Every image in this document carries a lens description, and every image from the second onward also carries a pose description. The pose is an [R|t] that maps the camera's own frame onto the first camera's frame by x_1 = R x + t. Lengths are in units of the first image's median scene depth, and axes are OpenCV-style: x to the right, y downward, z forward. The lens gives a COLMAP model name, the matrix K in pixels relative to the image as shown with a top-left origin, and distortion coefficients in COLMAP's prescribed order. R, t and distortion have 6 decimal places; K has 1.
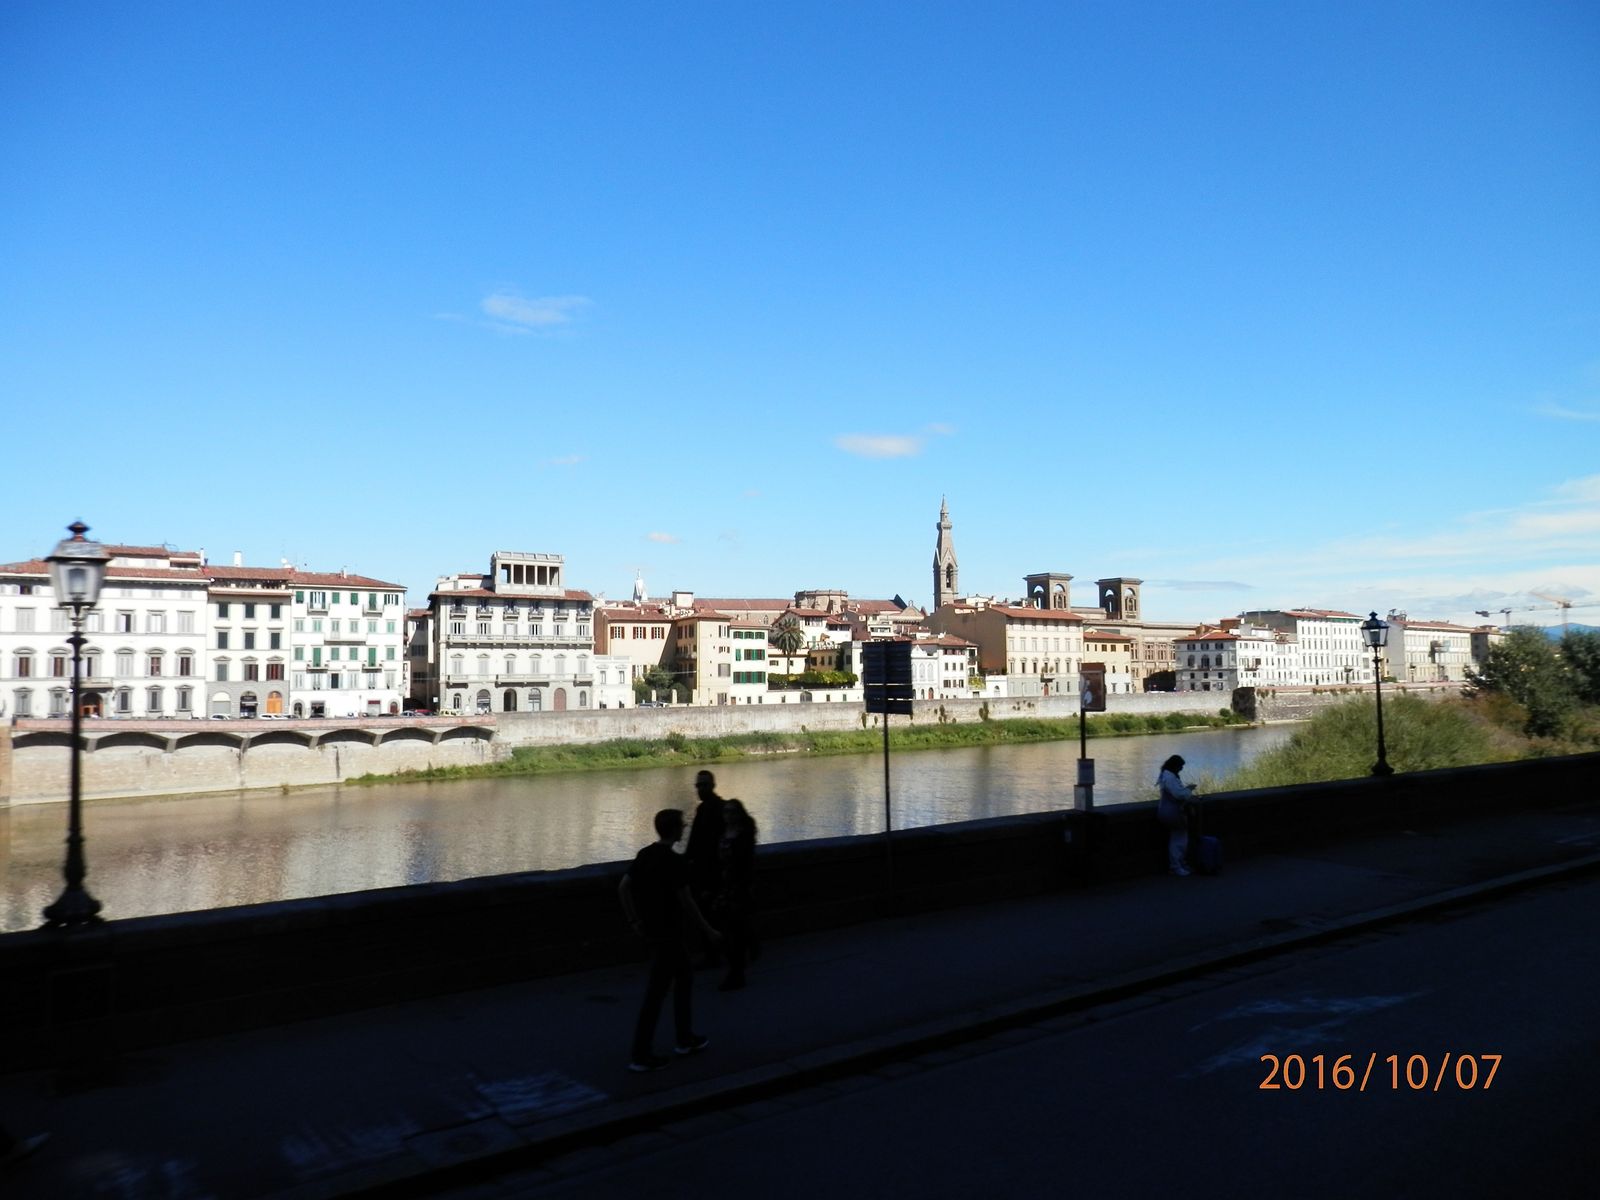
lens RADIAL K [[1160.7, 0, 798.0], [0, 1160.7, 599.8], [0, 0, 1]] dist [0.003527, 0.000238]
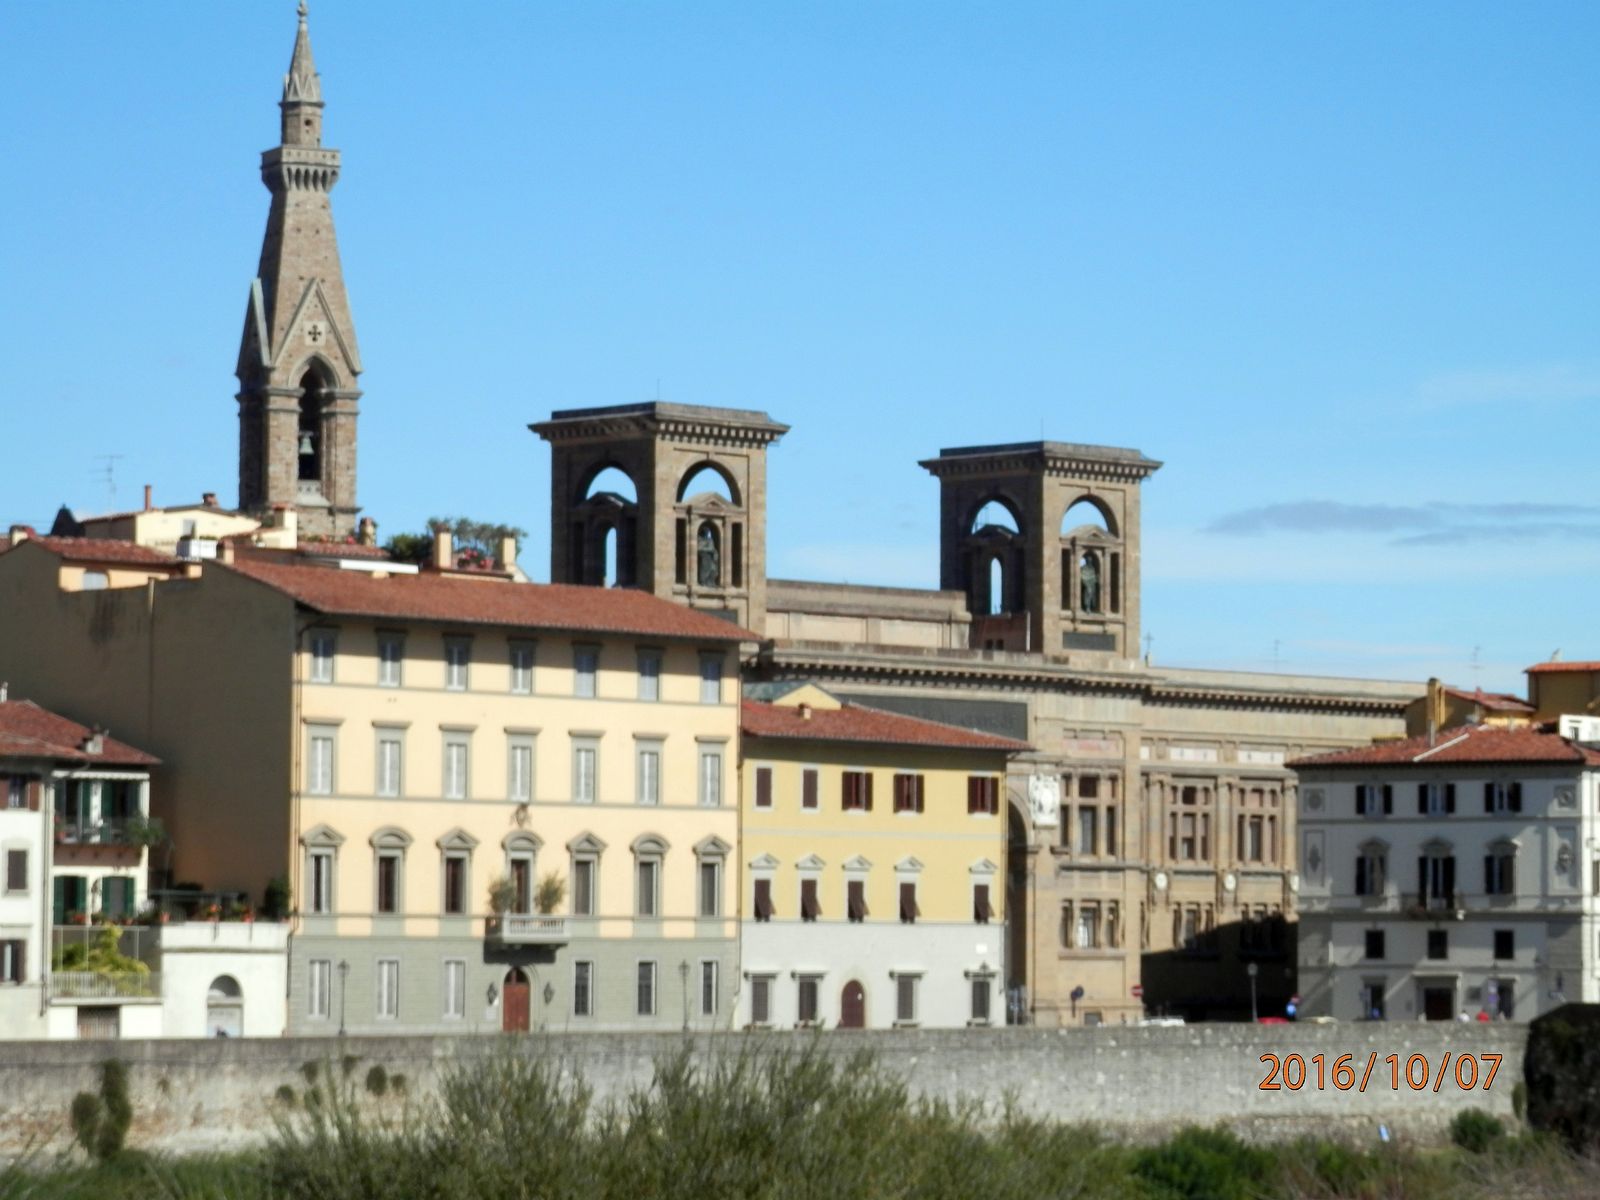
lens RADIAL K [[5437.5, 0, 800.4], [0, 5437.5, 600.1], [0, 0, 1]] dist [0.019520, 0.000000]
pose [[0.990327, 0.026244, 0.136251, 0.116571], [-0.026946, 0.999631, 0.003308, 0.006205], [-0.136114, -0.006947, 0.990669, 0.092922]]
